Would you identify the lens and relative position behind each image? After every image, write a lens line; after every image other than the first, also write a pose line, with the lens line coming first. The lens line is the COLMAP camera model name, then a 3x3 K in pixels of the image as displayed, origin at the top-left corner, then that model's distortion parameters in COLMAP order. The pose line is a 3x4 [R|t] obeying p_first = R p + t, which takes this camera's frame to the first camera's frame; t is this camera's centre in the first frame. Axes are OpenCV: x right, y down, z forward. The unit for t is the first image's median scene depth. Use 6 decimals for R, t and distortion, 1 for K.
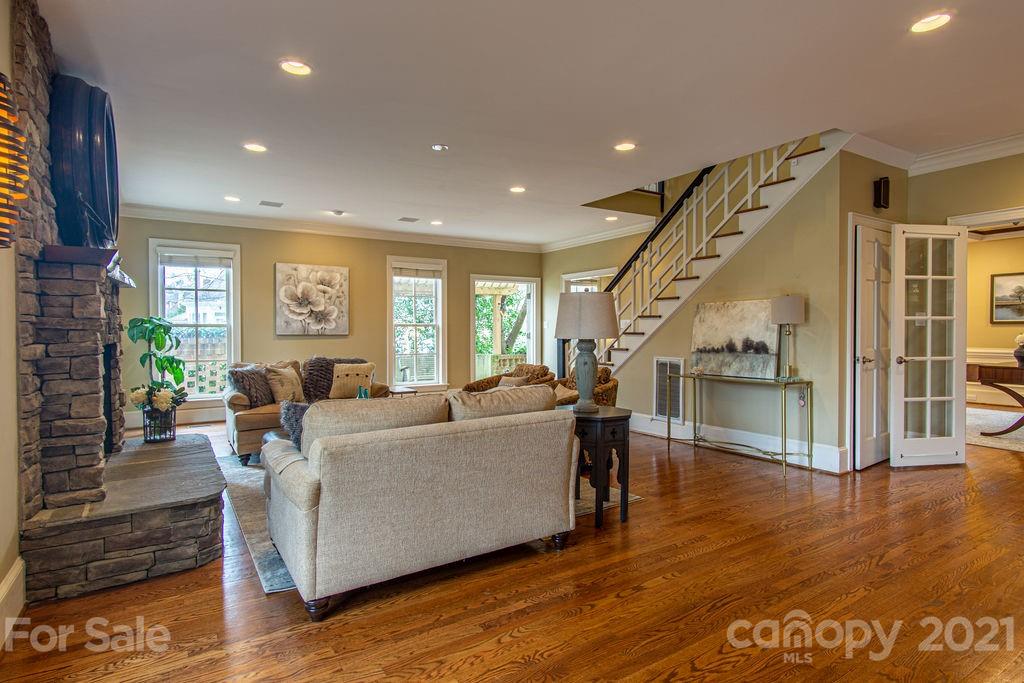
lens RADIAL K [[549.4, 0, 511.1], [0, 549.4, 341.3], [0, 0, 1]] dist [0.004781, 0.002528]
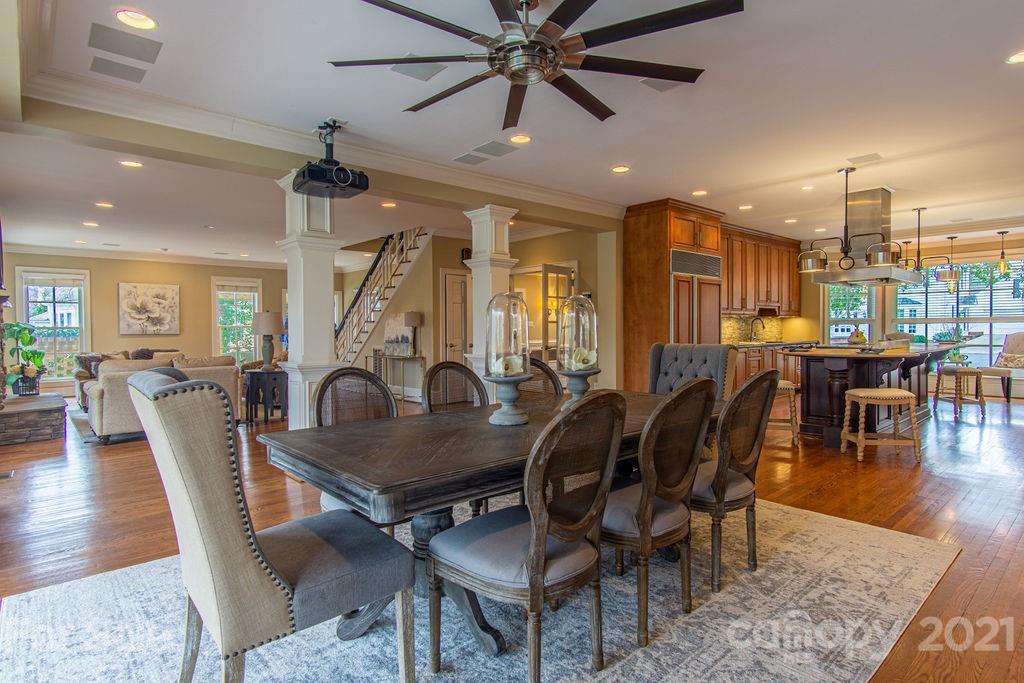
lens RADIAL K [[549.4, 0, 515.5], [0, 549.4, 340.8], [0, 0, 1]] dist [0.004781, 0.002528]
pose [[0.985674, -0.008503, 0.168446, 0.381026], [0.008196, 0.999963, 0.002520, 0.010764], [-0.168461, -0.001103, 0.985708, -0.637718]]
